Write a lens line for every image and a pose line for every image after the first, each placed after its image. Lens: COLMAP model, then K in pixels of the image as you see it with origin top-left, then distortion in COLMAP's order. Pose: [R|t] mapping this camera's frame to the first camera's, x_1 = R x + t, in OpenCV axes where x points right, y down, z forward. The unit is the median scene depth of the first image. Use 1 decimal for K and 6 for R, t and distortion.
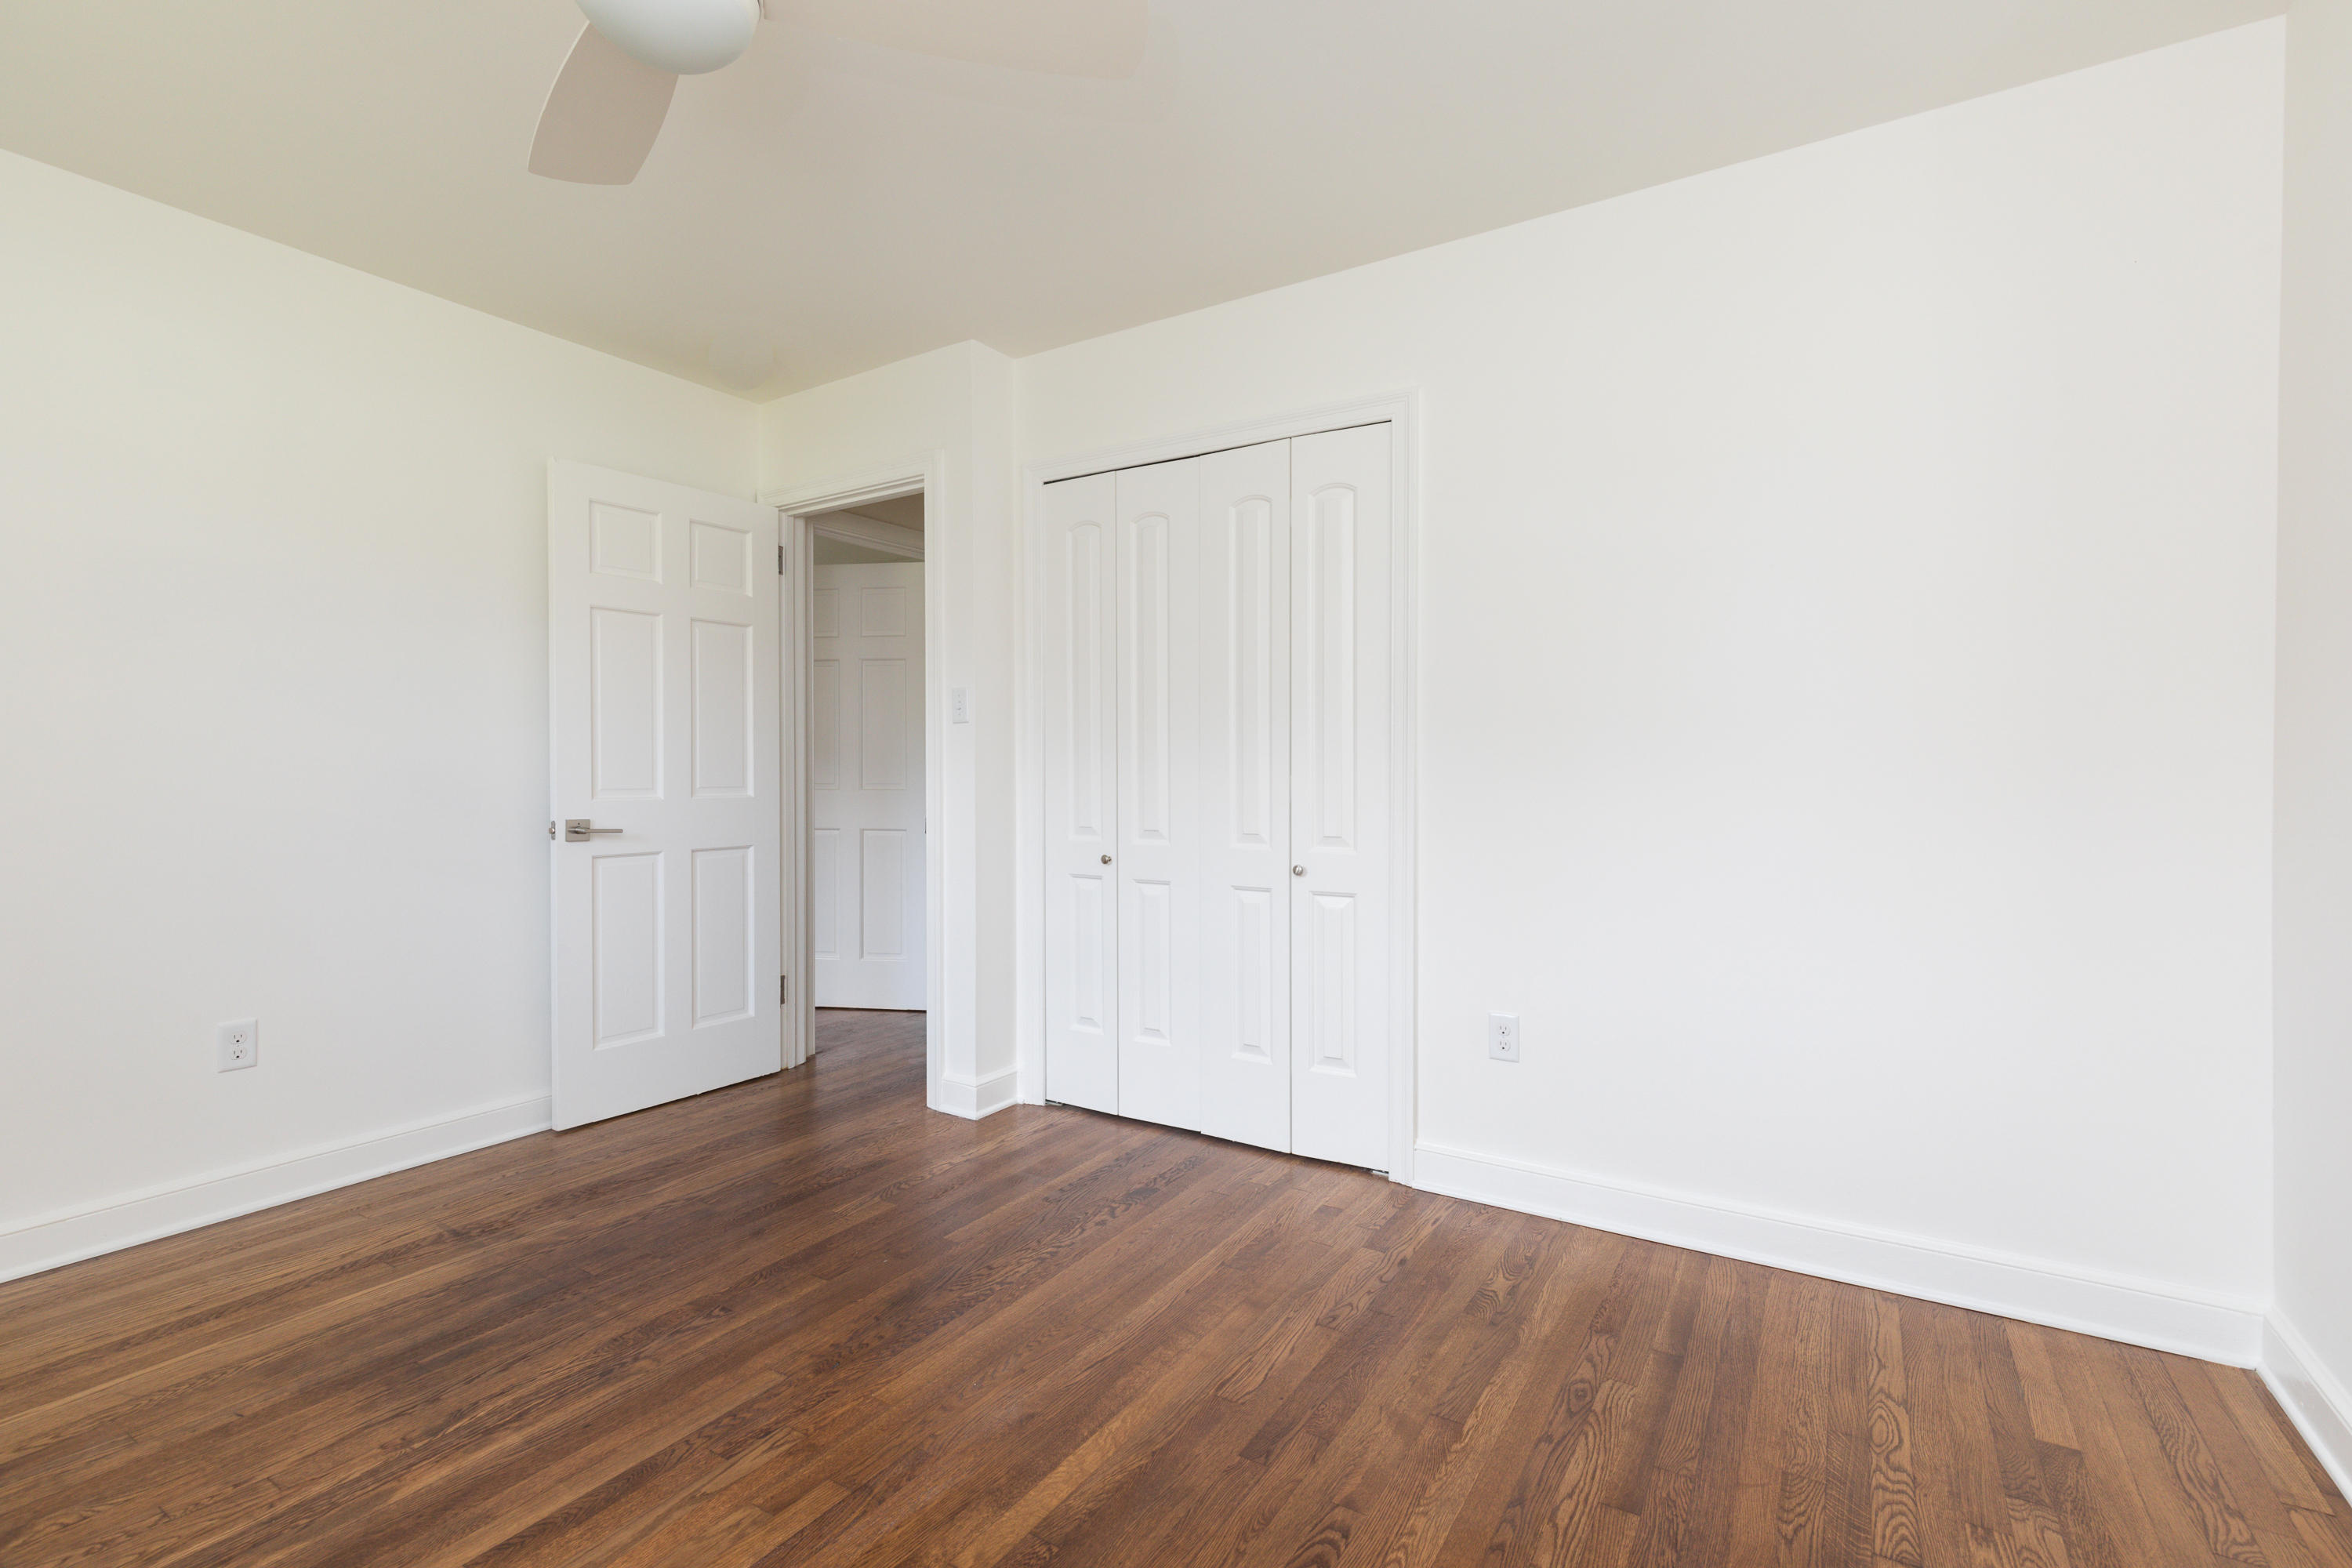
lens RADIAL K [[1083.1, 0, 1144.9], [0, 1083.1, 784.0], [0, 0, 1]] dist [-0.000092, 0.000515]
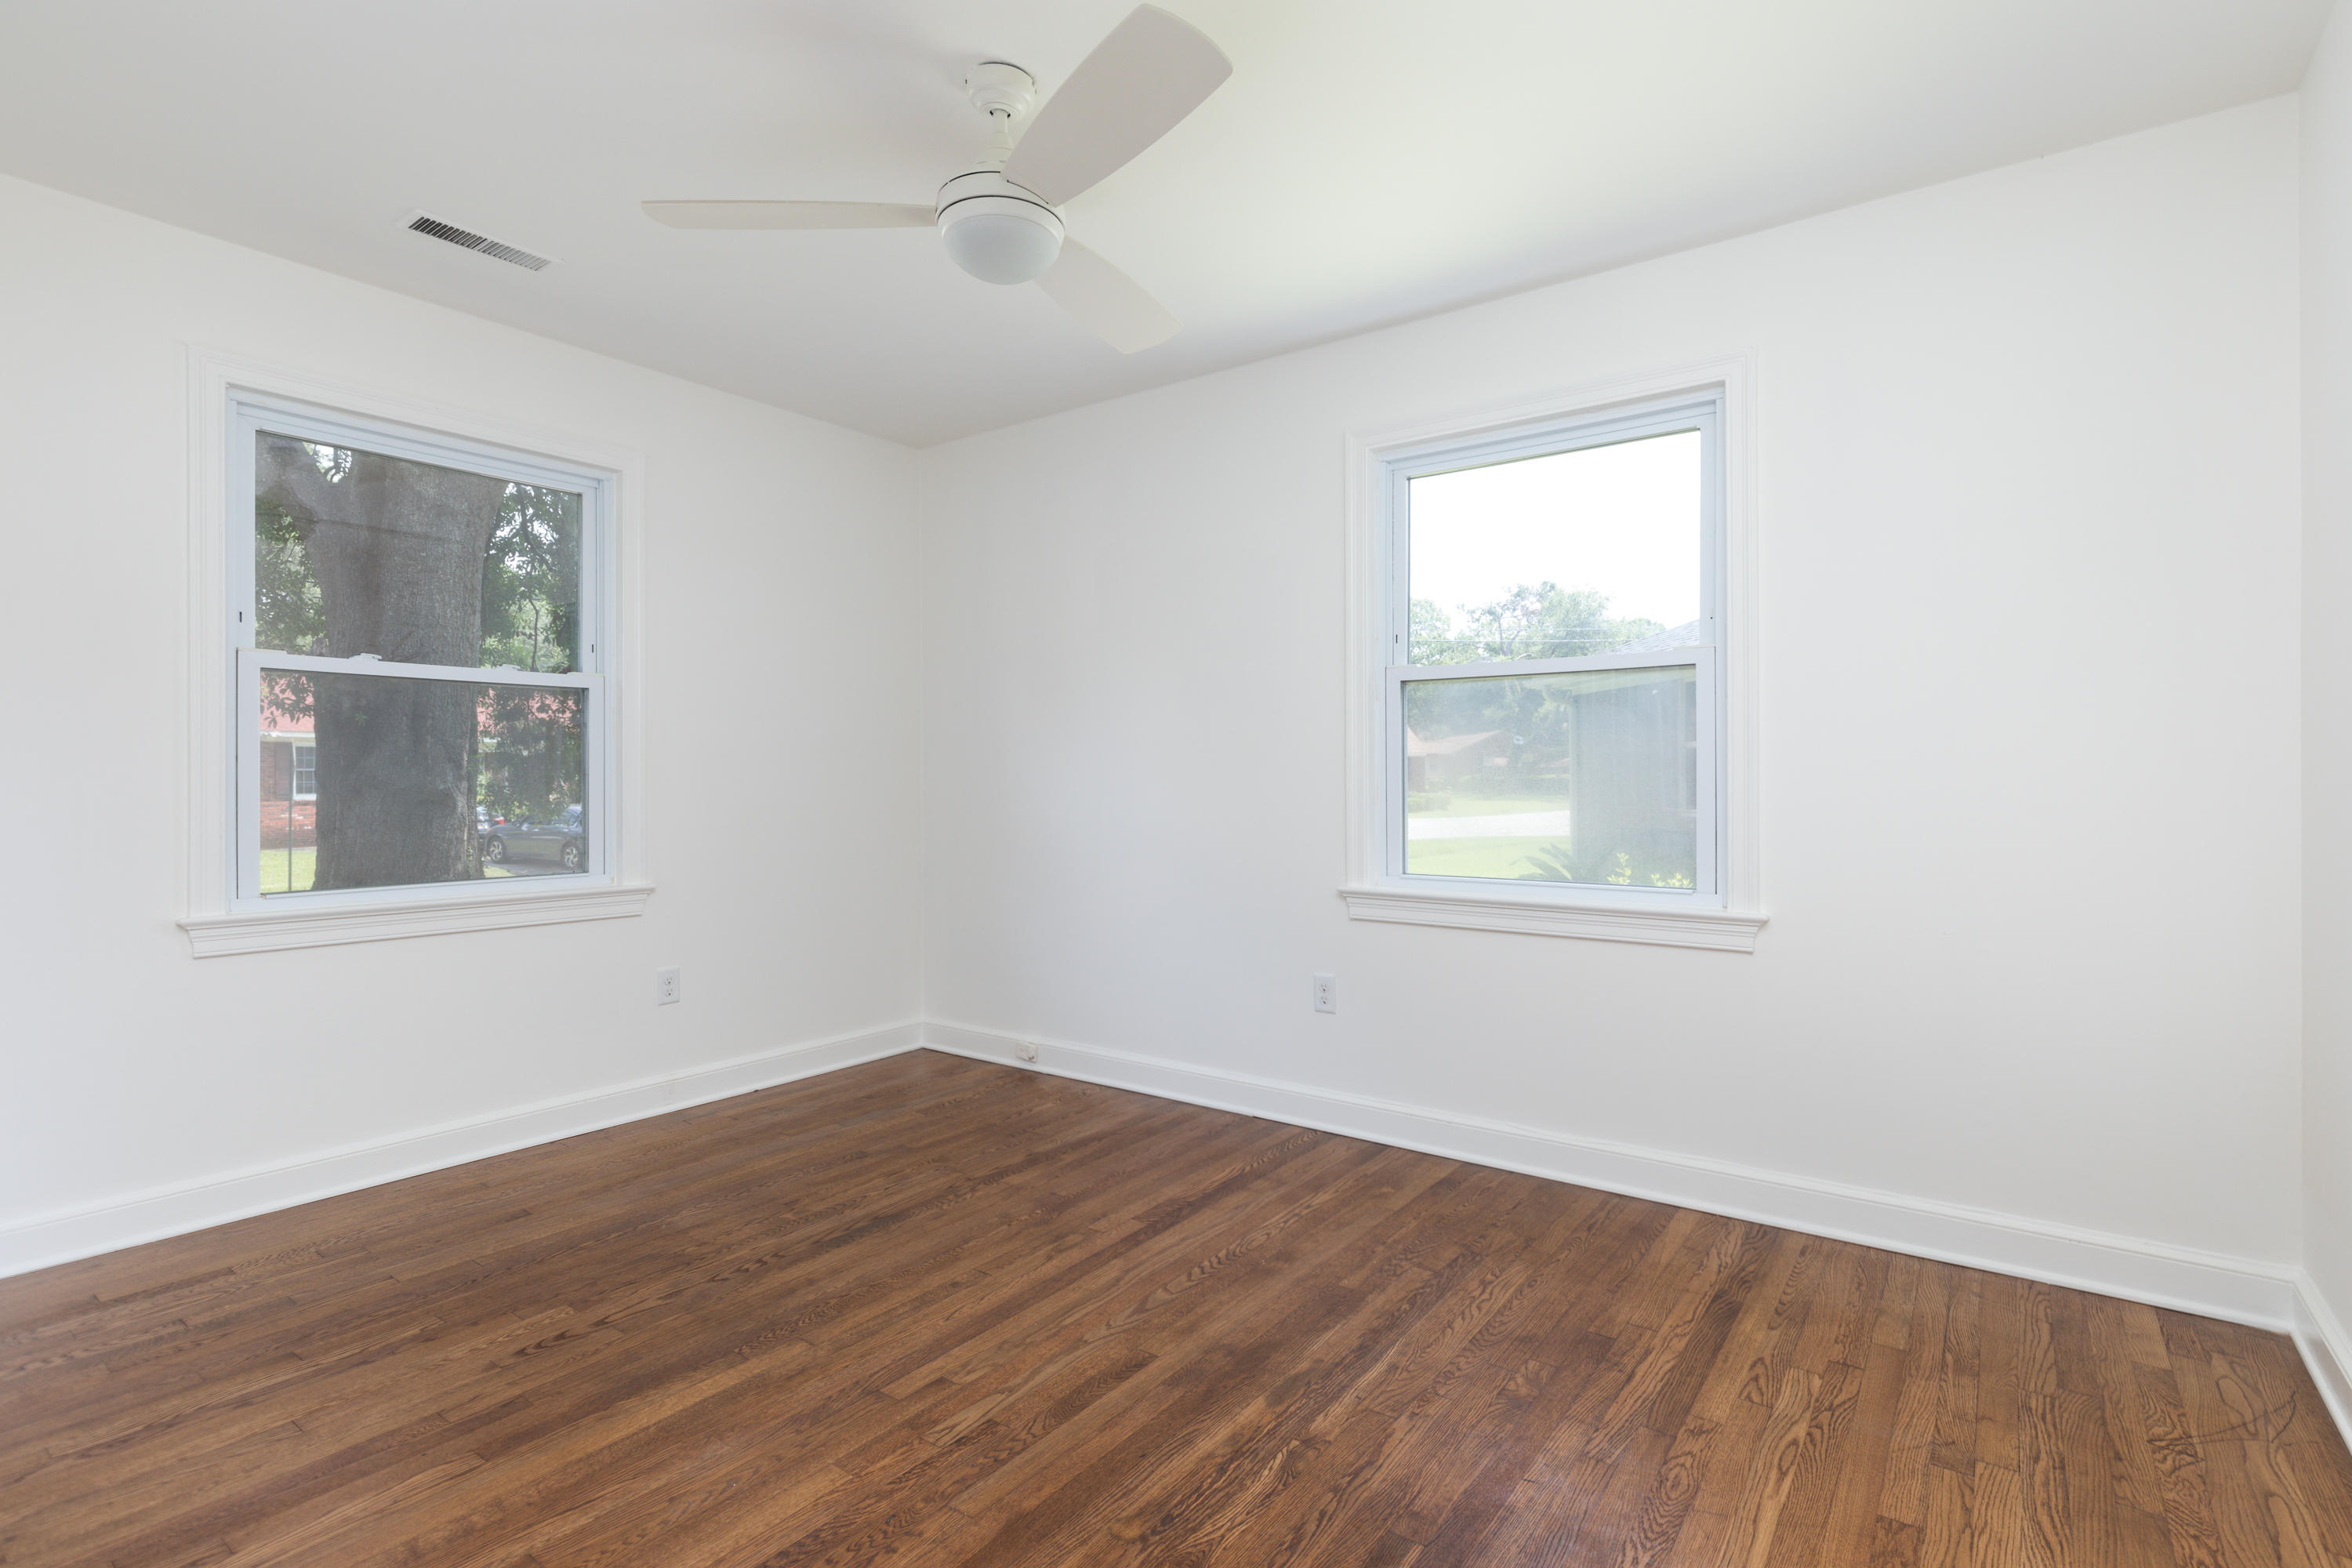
lens RADIAL K [[1150.4, 0, 1176.0], [0, 1150.4, 784.0], [0, 0, 1]] dist [-0.001711, -0.000057]
pose [[-0.998991, 0.004027, 0.044720, -0.615295], [0.004763, 0.999855, 0.016377, -0.030762], [-0.044648, 0.016574, -0.998865, 2.099445]]
